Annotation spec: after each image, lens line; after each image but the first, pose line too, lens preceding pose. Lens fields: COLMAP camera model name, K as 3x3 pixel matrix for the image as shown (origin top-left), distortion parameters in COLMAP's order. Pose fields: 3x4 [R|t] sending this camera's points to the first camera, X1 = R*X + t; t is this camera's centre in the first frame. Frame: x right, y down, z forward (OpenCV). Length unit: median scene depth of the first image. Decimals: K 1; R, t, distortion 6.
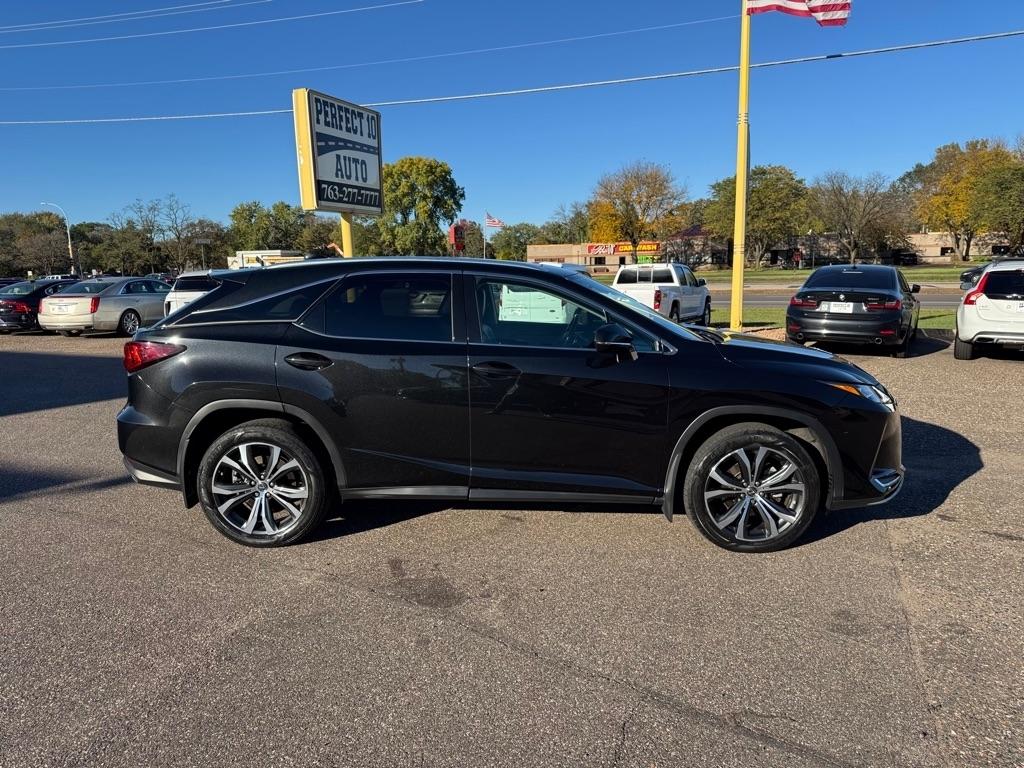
lens RADIAL K [[728.7, 0, 512.2], [0, 728.7, 386.3], [0, 0, 1]] dist [0.048155, -0.054808]
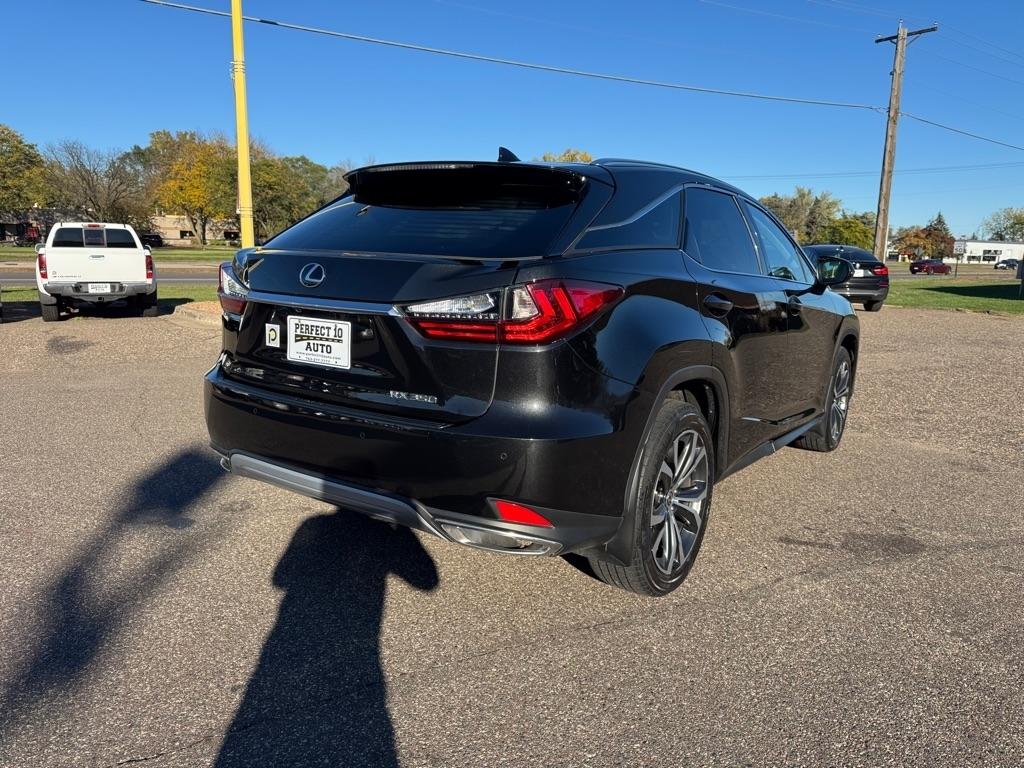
lens RADIAL K [[728.7, 0, 515.9], [0, 728.7, 380.3], [0, 0, 1]] dist [0.048155, -0.054808]
pose [[0.552509, -0.118087, 0.825100, -0.242741], [0.105917, 0.991835, 0.071025, -0.007759], [-0.826750, 0.048150, 0.560505, 0.189367]]
